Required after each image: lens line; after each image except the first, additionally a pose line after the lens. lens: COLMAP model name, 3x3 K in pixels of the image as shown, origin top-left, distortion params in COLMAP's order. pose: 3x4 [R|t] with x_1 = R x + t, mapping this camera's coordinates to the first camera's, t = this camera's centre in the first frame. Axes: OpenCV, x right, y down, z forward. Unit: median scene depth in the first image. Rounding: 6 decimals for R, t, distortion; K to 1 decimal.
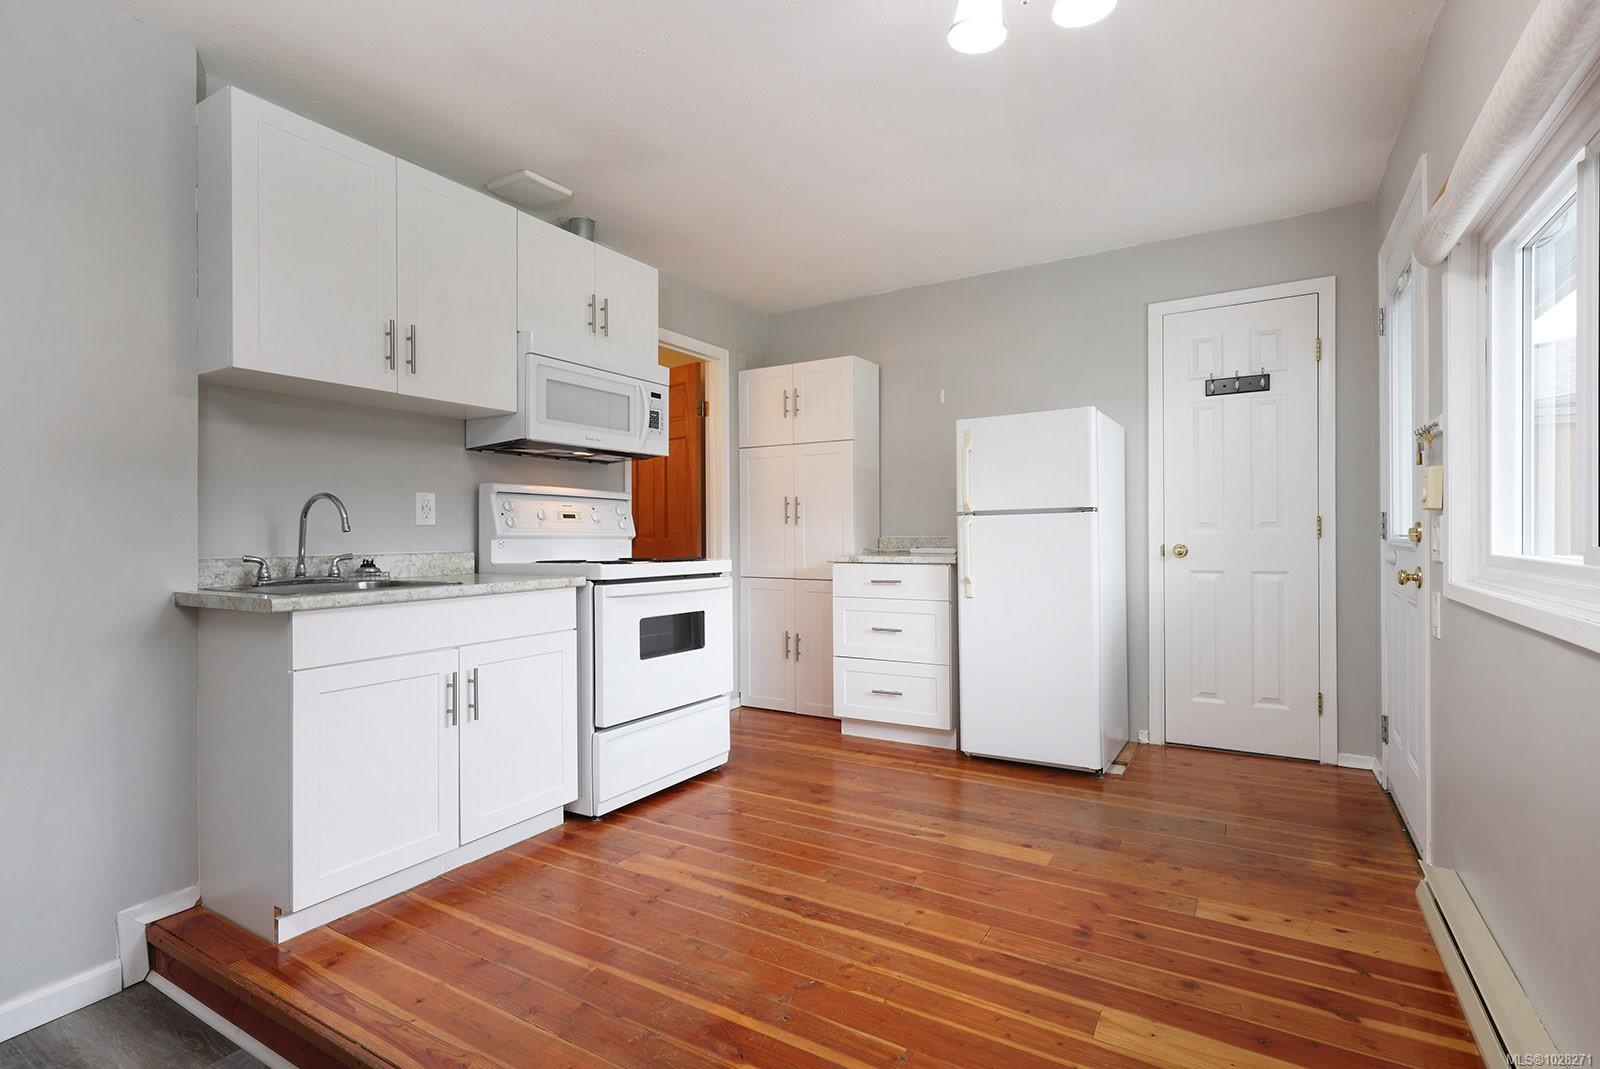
lens RADIAL K [[764.2, 0, 800.0], [0, 764.2, 534.5], [0, 0, 1]] dist [0.002857, 0.000277]
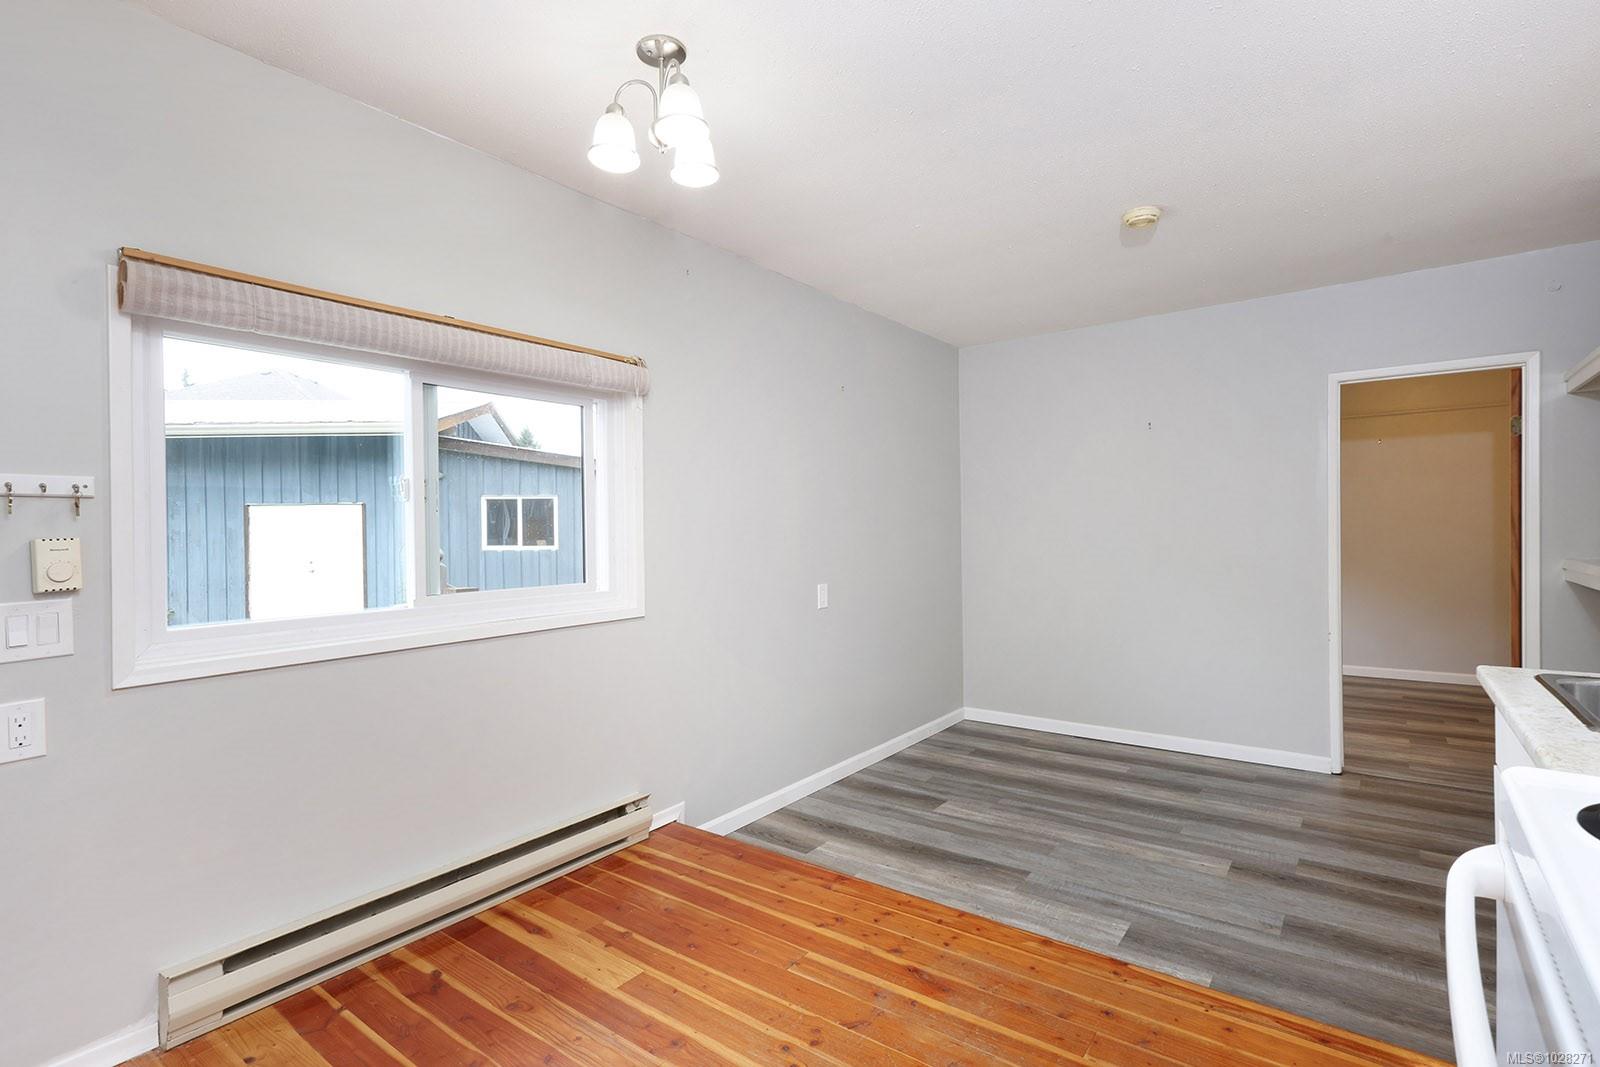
lens RADIAL K [[771.6, 0, 808.1], [0, 771.6, 538.0], [0, 0, 1]] dist [0.005415, 0.000708]
pose [[-0.995378, 0.024671, 0.092808, -0.024543], [0.025972, 0.999580, 0.012838, -0.062964], [-0.092452, 0.015189, -0.995601, 1.390161]]
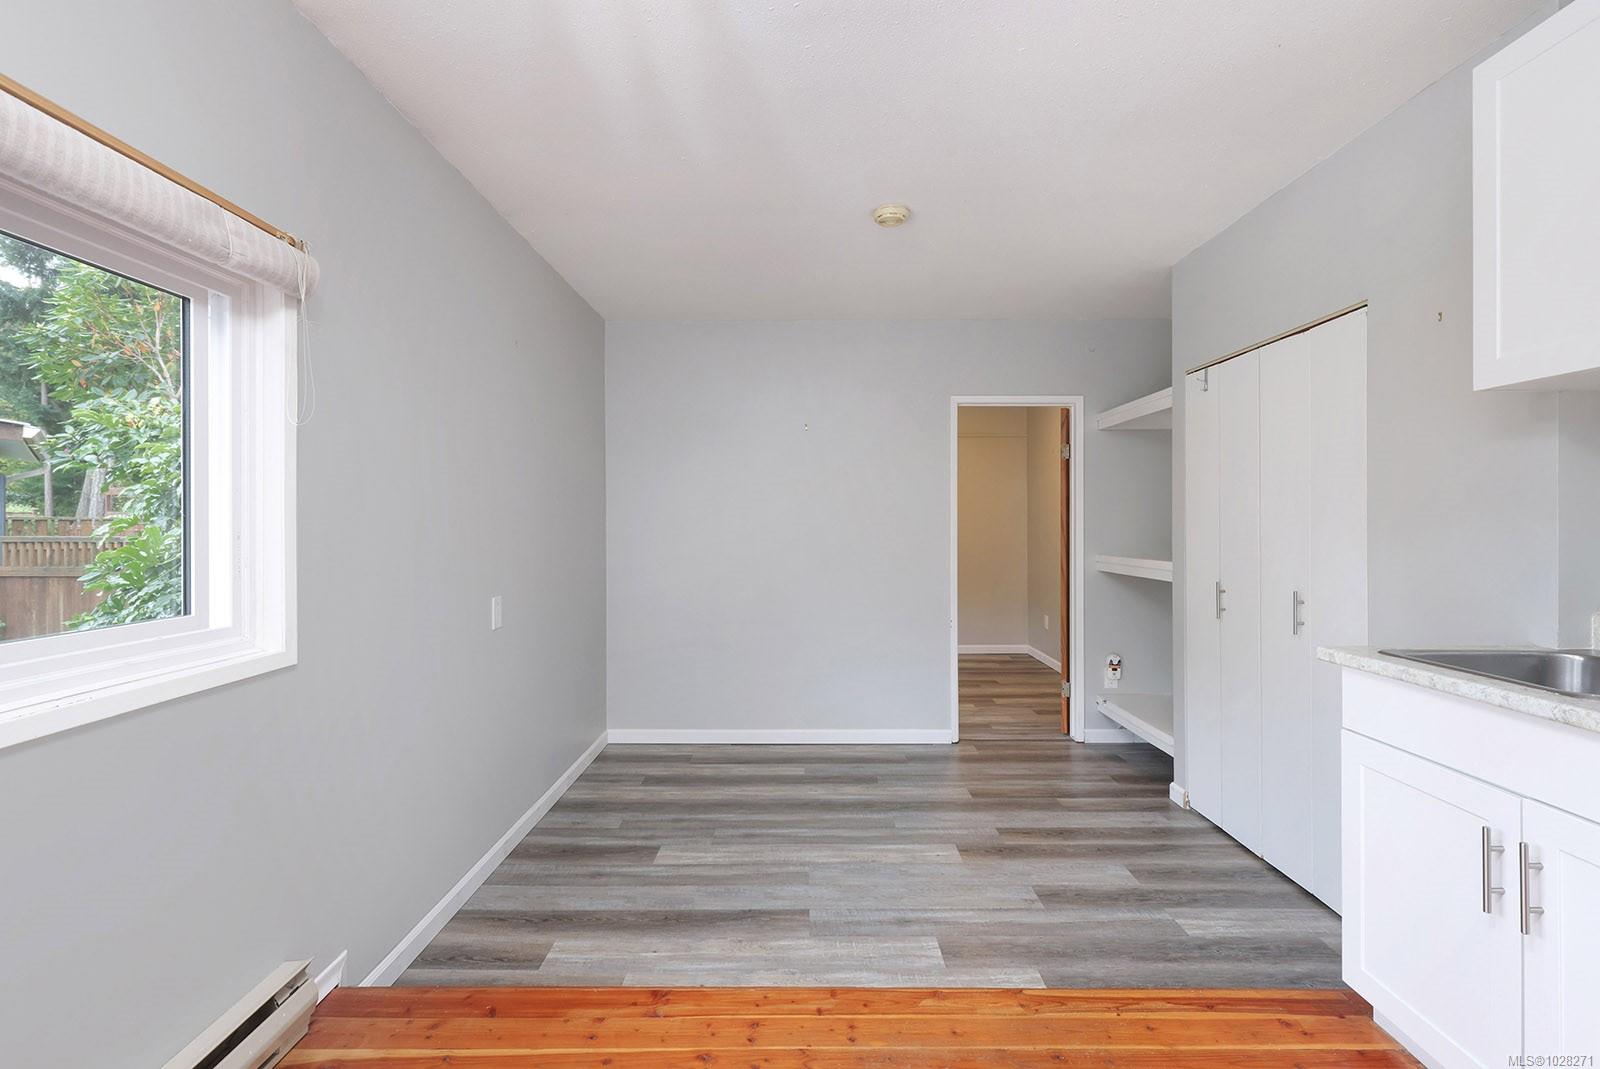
lens RADIAL K [[779.7, 0, 806.0], [0, 779.7, 527.6], [0, 0, 1]] dist [0.006813, -0.000232]
pose [[-0.856172, 0.015484, -0.516459, 0.302054], [0.009994, 0.999860, 0.013409, -0.066828], [0.516594, 0.006318, -0.856207, 1.107475]]
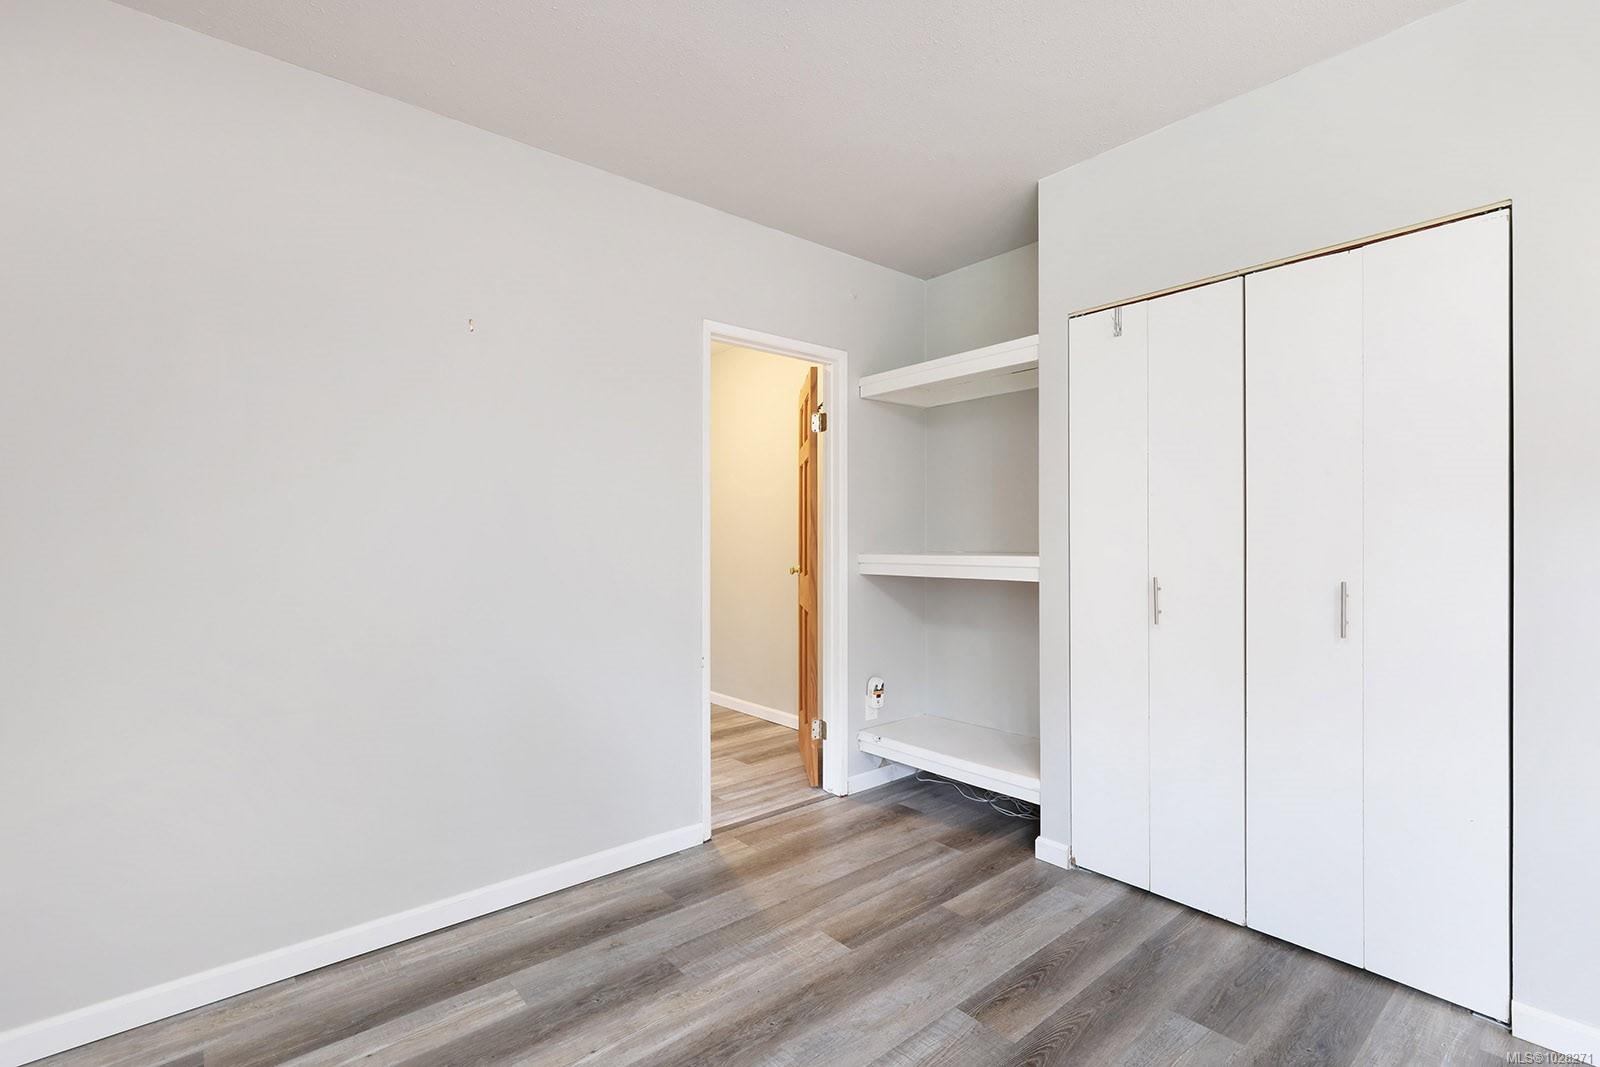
lens RADIAL K [[723.4, 0, 816.0], [0, 723.4, 536.6], [0, 0, 1]] dist [0.002848, 0.000252]
pose [[-0.310619, 0.005695, -0.950517, 0.077293], [0.002124, 0.999984, 0.005297, -0.011191], [0.950532, -0.000373, -0.310626, 0.224703]]
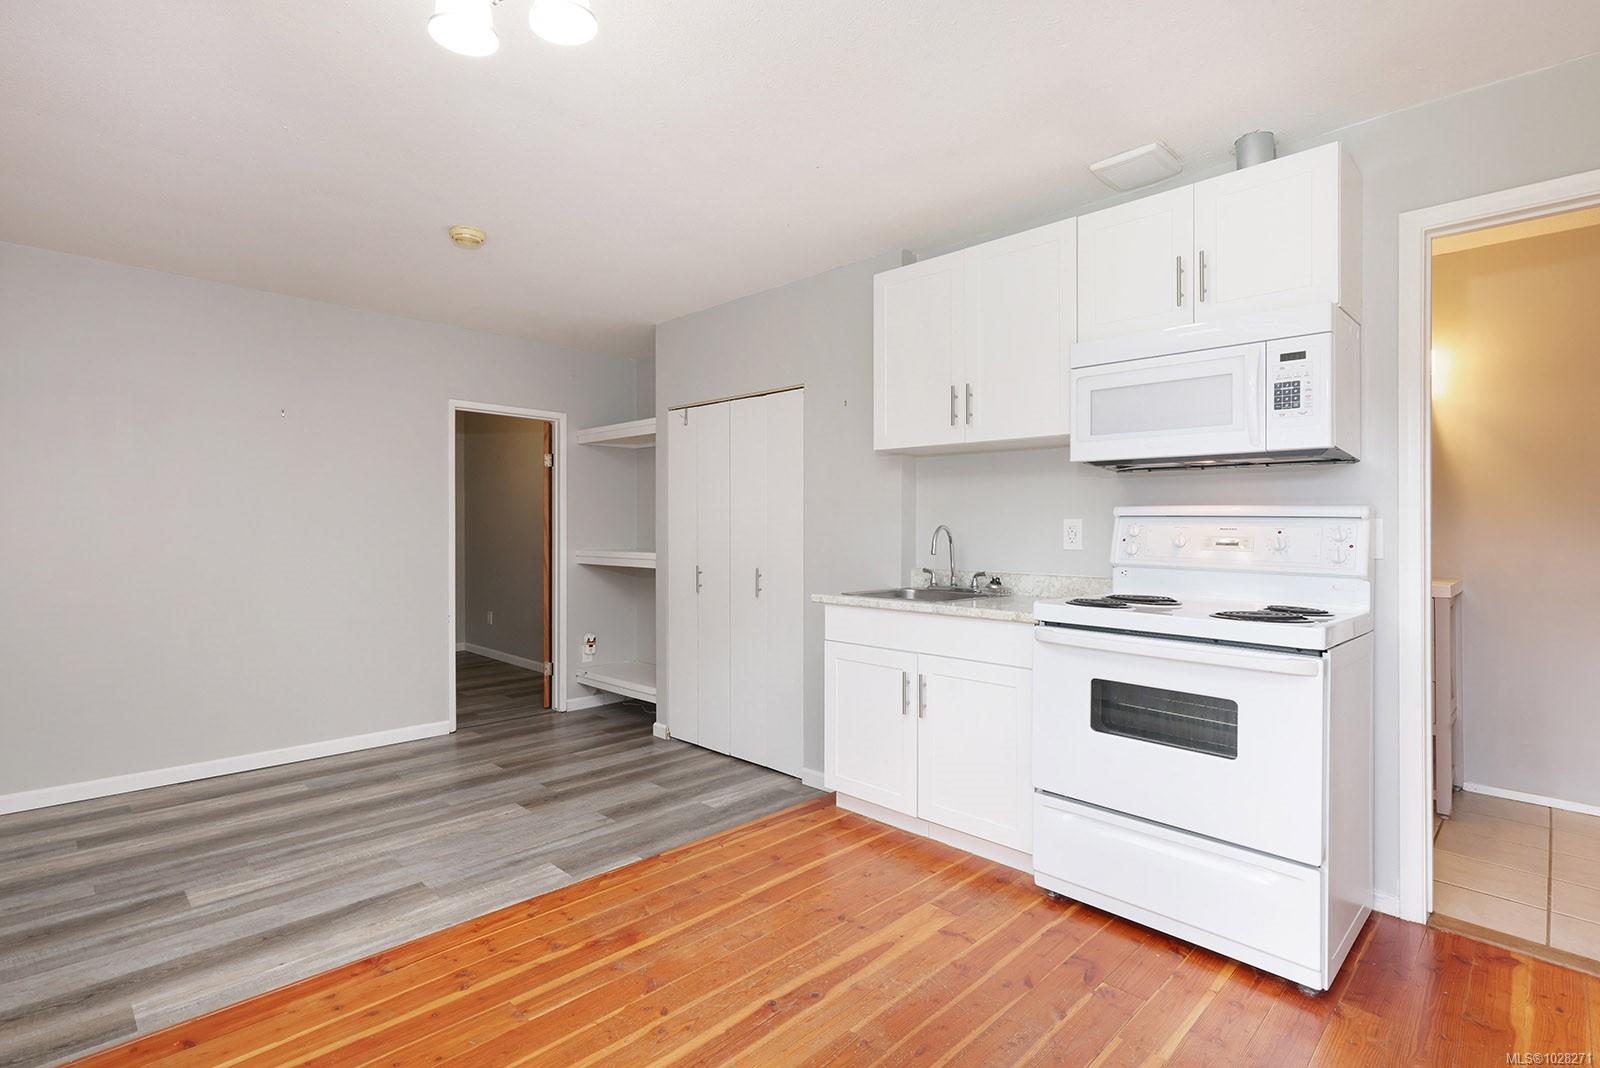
lens RADIAL K [[771.6, 0, 808.1], [0, 771.6, 538.5], [0, 0, 1]] dist [0.005415, 0.000708]
pose [[-0.227822, 0.022953, -0.973432, 0.702101], [-0.004226, 0.999689, 0.024562, -0.058458], [0.973694, 0.009710, -0.227654, 0.996373]]
